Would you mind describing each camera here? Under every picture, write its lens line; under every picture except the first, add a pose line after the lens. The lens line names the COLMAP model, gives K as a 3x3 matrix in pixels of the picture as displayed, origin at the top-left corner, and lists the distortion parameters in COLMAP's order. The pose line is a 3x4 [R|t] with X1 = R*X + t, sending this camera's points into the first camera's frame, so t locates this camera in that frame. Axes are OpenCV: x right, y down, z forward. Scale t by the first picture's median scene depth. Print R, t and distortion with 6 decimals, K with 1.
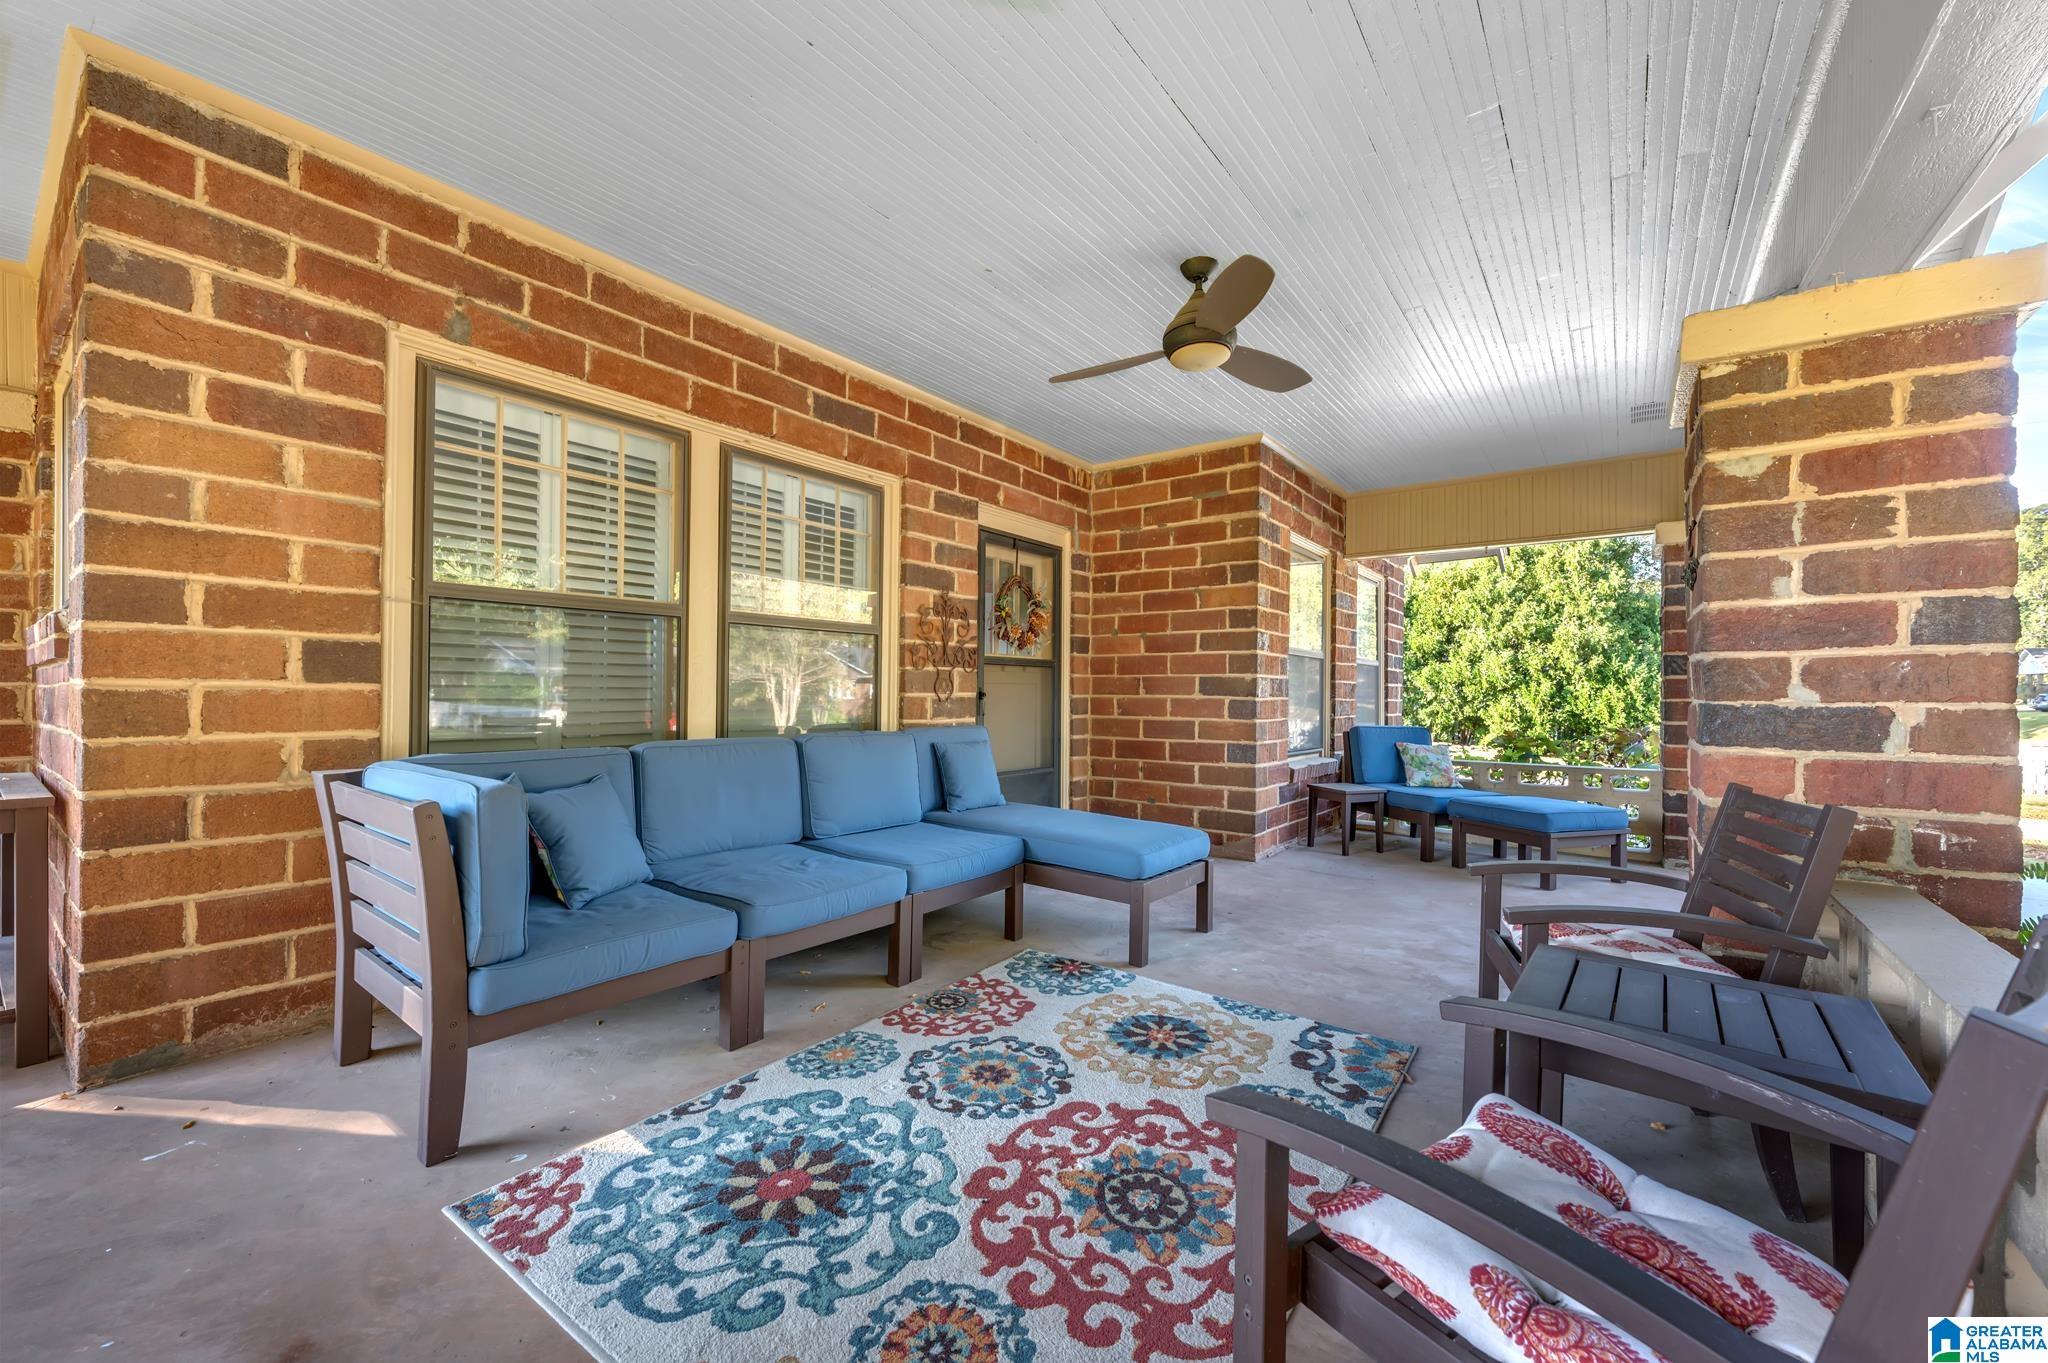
lens RADIAL K [[805.6, 0, 1011.0], [0, 805.6, 691.4], [0, 0, 1]] dist [-0.000931, 0.000091]
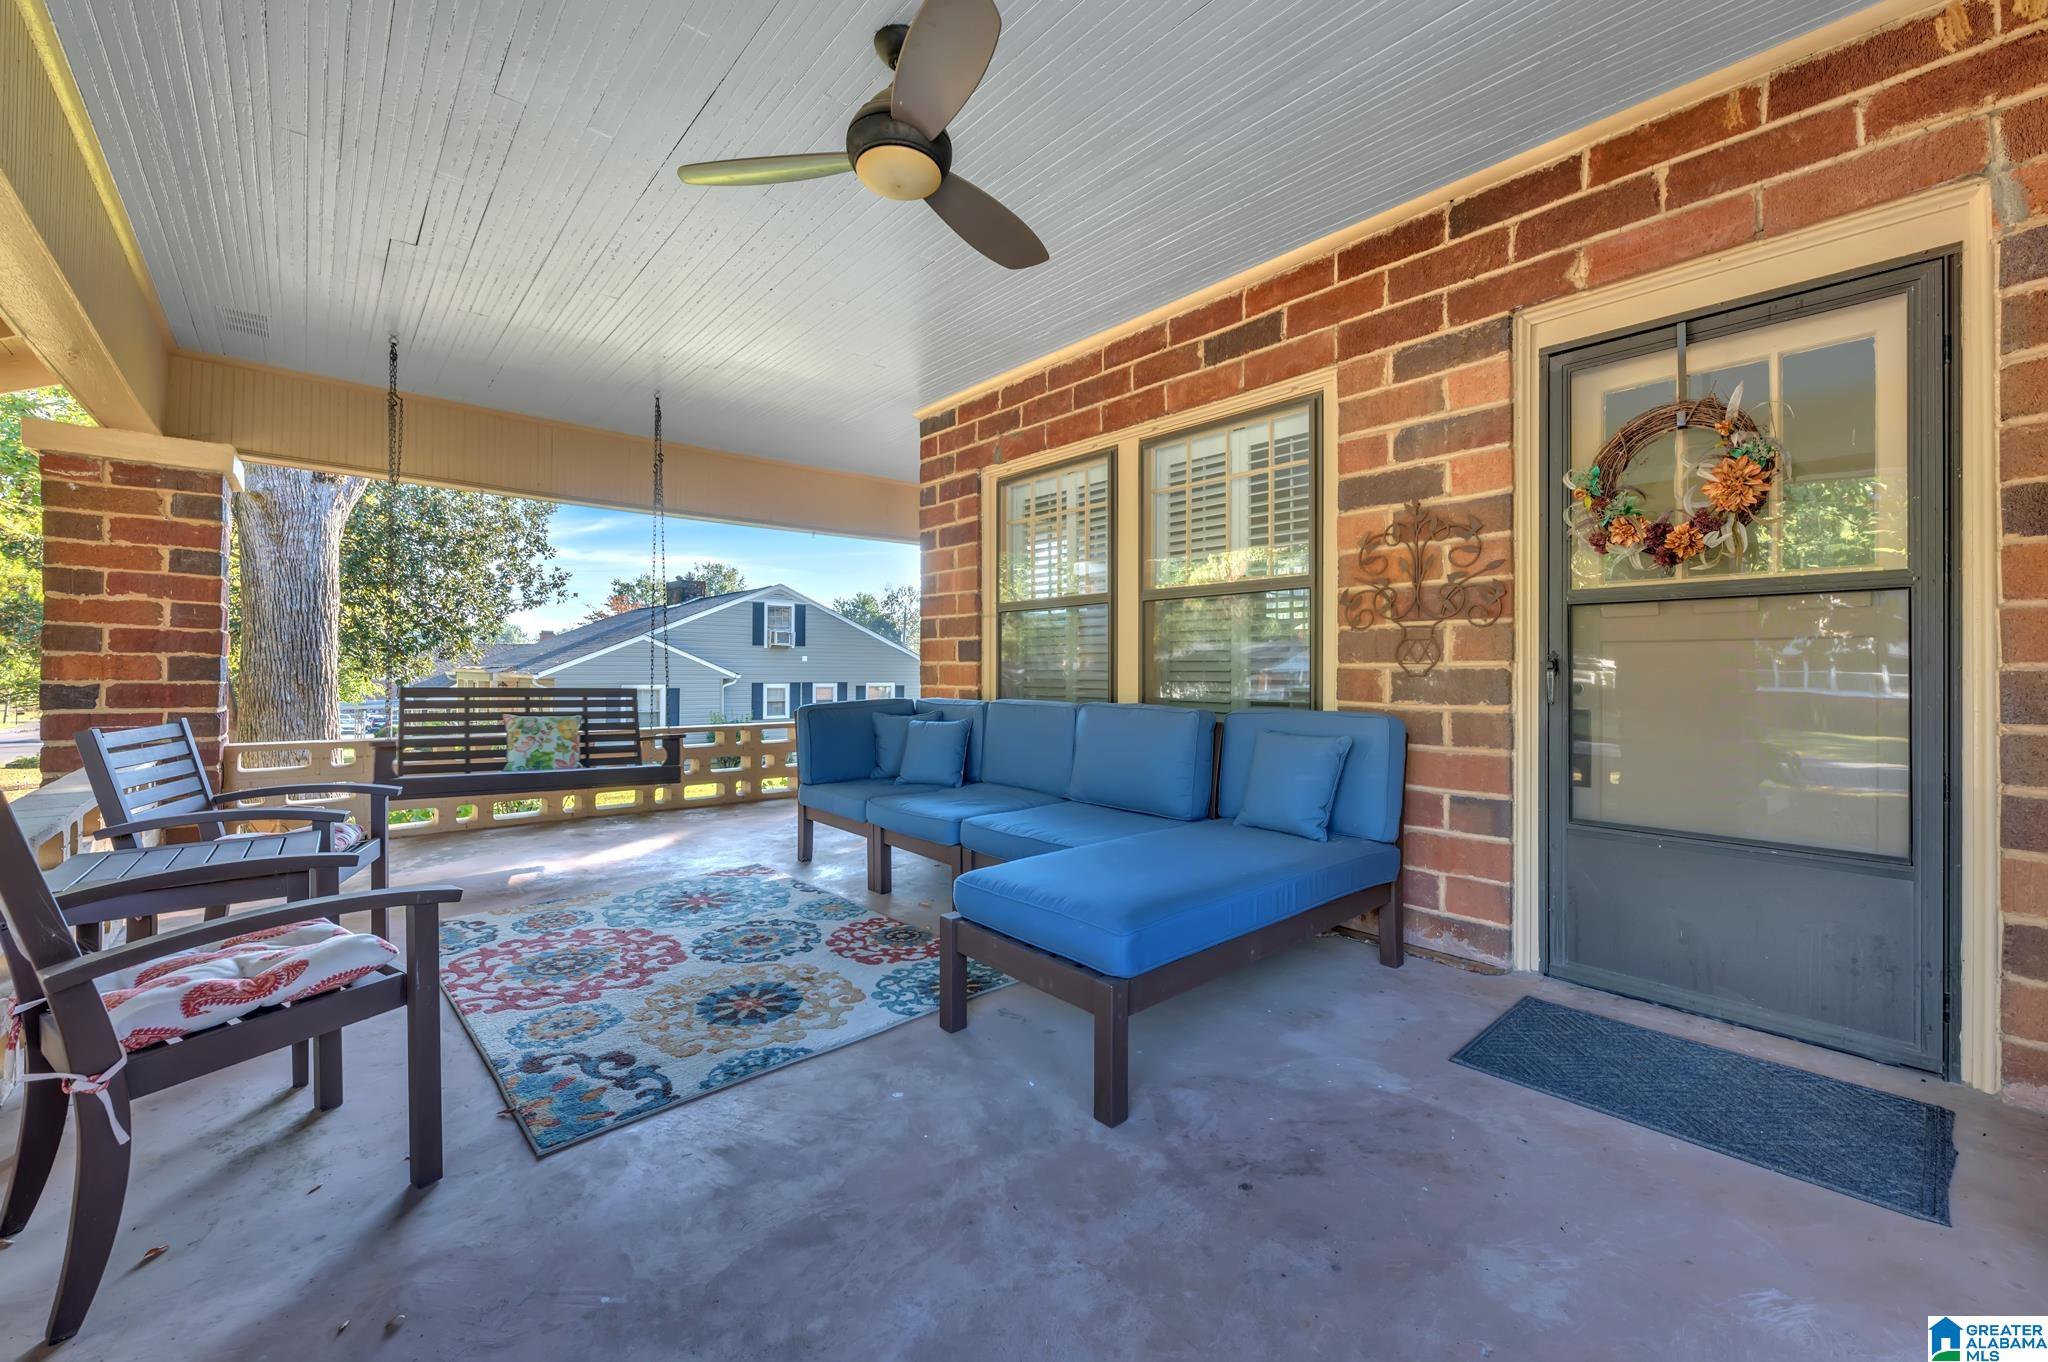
lens RADIAL K [[805.6, 0, 1032.8], [0, 805.6, 665.4], [0, 0, 1]] dist [-0.000931, 0.000091]
pose [[-0.183872, -0.006985, -0.982925, 1.083745], [0.003121, 0.999966, -0.007690, 0.015748], [0.982945, -0.004482, -0.183844, 1.500843]]
